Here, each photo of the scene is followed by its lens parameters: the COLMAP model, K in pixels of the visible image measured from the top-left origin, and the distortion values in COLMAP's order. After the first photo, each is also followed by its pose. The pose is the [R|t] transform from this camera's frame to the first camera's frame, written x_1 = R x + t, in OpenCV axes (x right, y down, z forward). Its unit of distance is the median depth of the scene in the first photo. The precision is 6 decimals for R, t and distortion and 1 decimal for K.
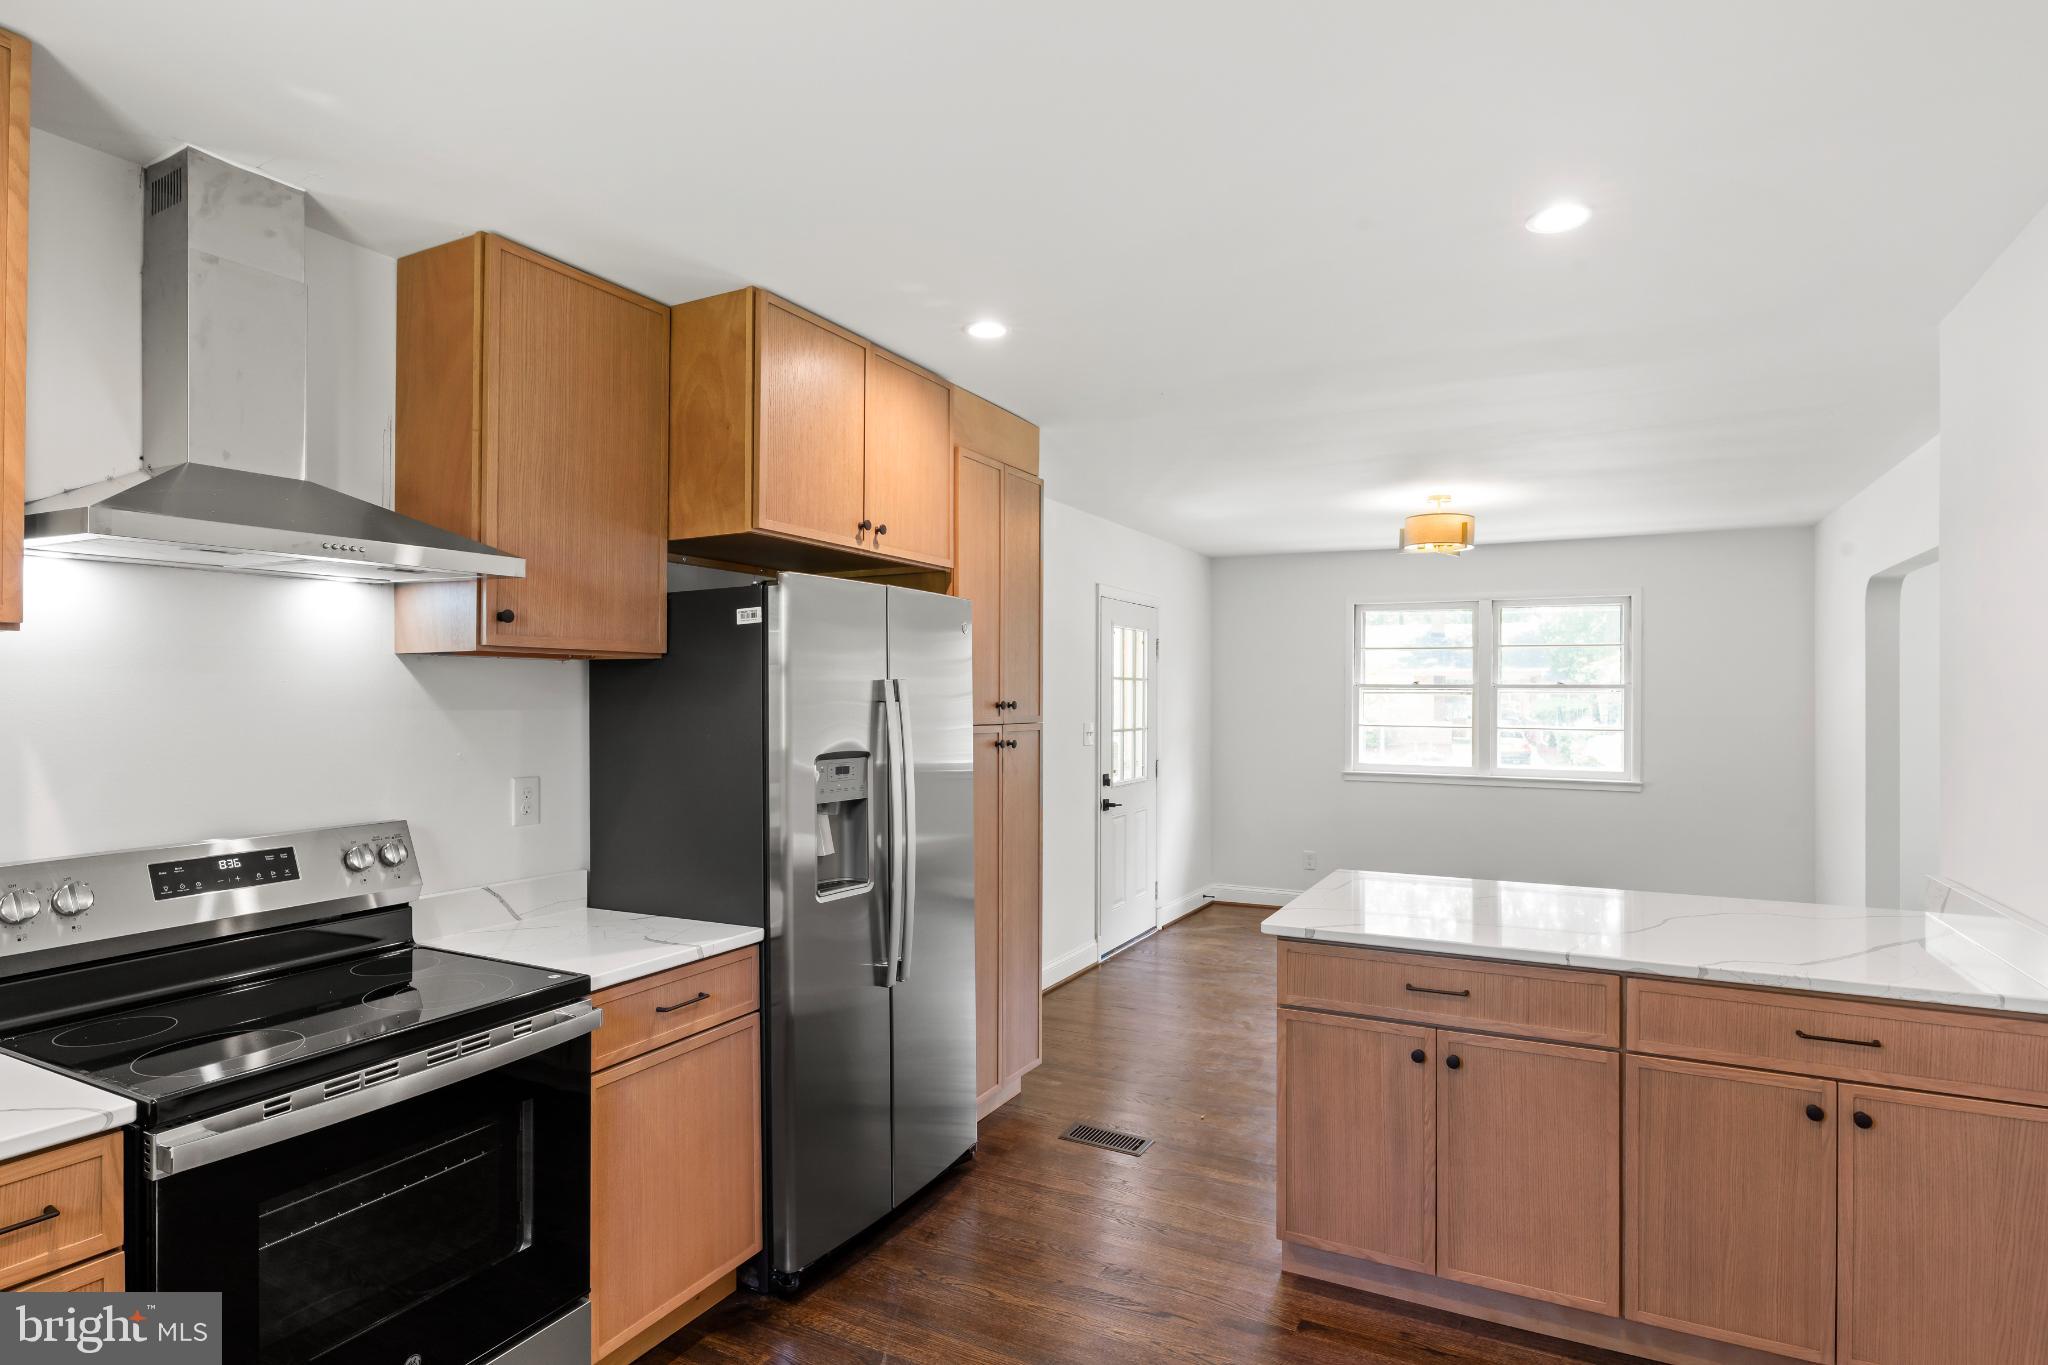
lens RADIAL K [[1086.8, 0, 1024.0], [0, 1086.8, 682.5], [0, 0, 1]] dist [-0.000359, 0.000765]
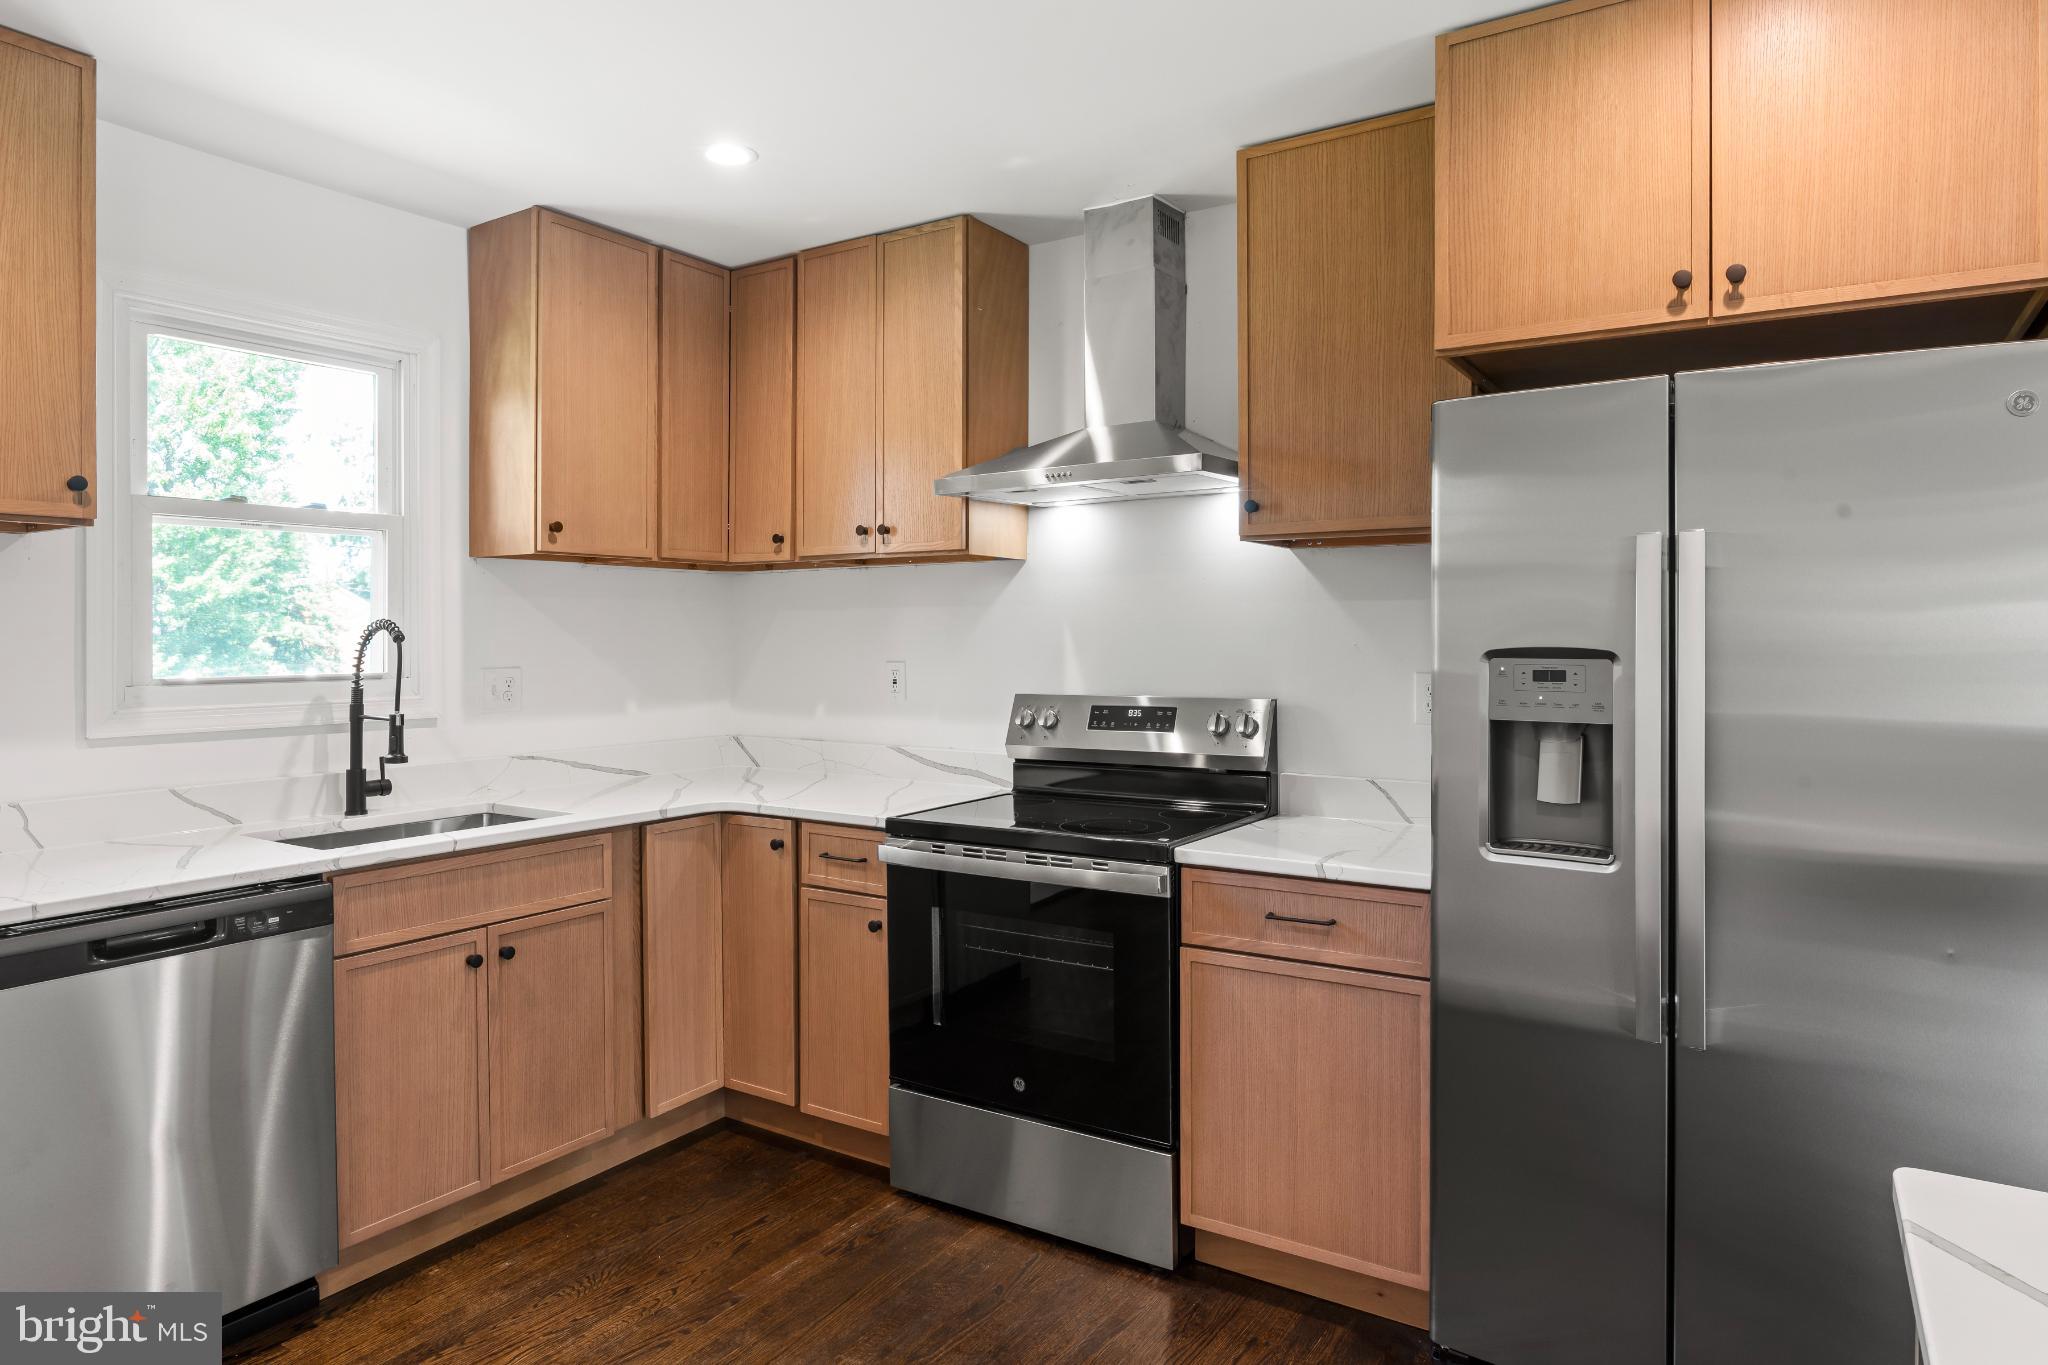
lens RADIAL K [[1227.3, 0, 1028.5], [0, 1227.3, 628.3], [0, 0, 1]] dist [0.003195, 0.001848]
pose [[-0.089936, -0.008155, -0.995914, 0.547063], [0.011838, 0.999887, -0.009257, 0.049262], [0.995877, -0.012622, -0.089829, 0.675693]]
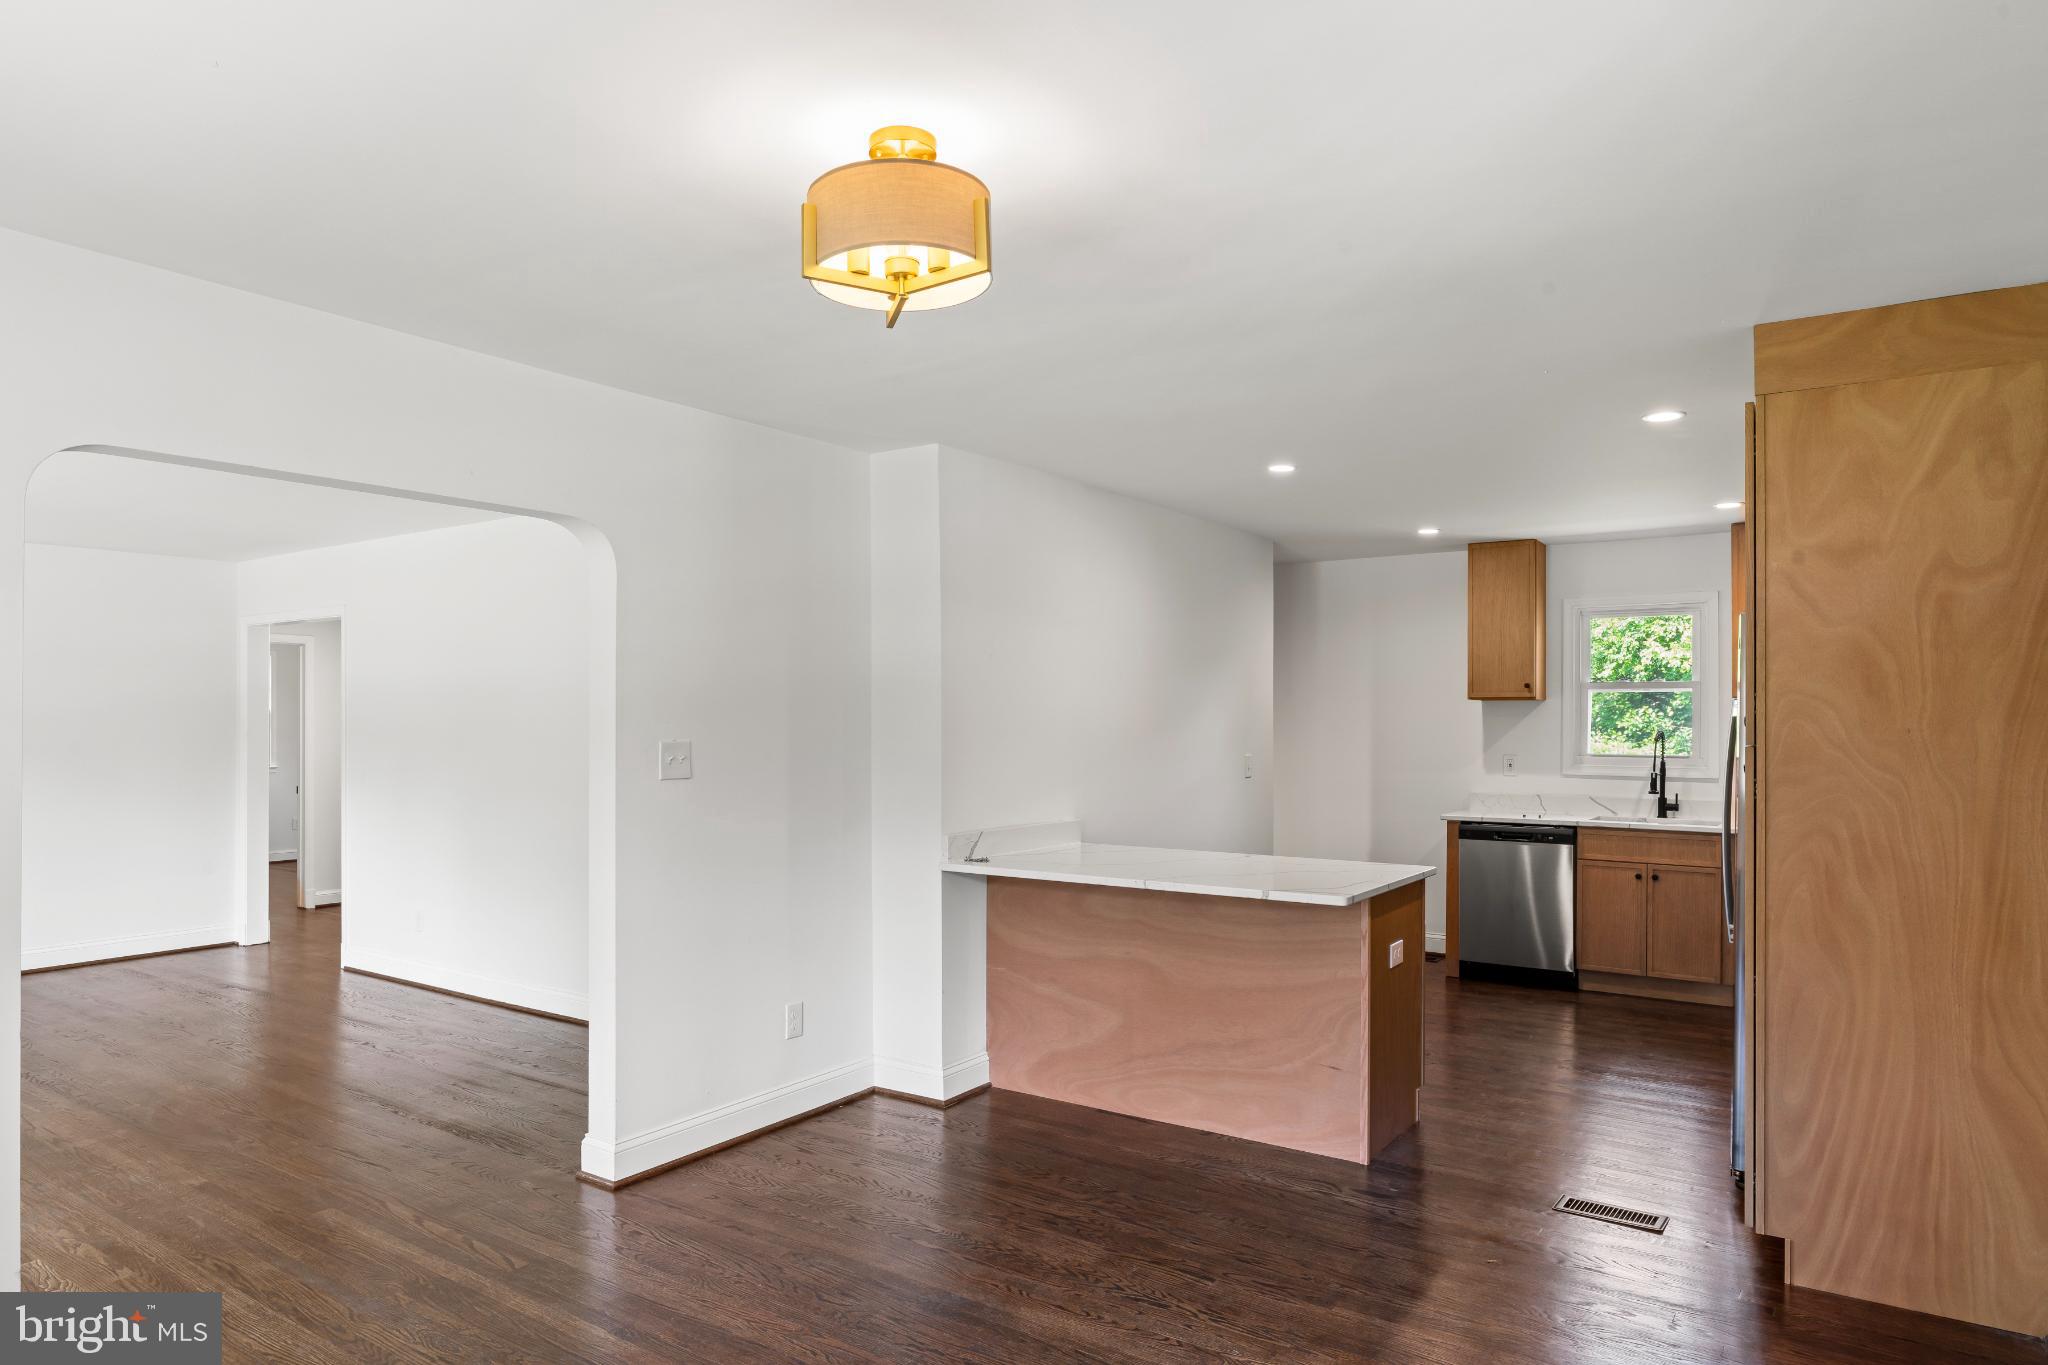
lens RADIAL K [[1264.3, 0, 1015.8], [0, 1264.3, 703.2], [0, 0, 1]] dist [-0.003001, -0.002542]
pose [[-0.990808, -0.006105, 0.135135, 0.463350], [-0.009493, 0.999656, -0.024446, 0.043791], [-0.134940, -0.025504, -0.990526, 2.422845]]
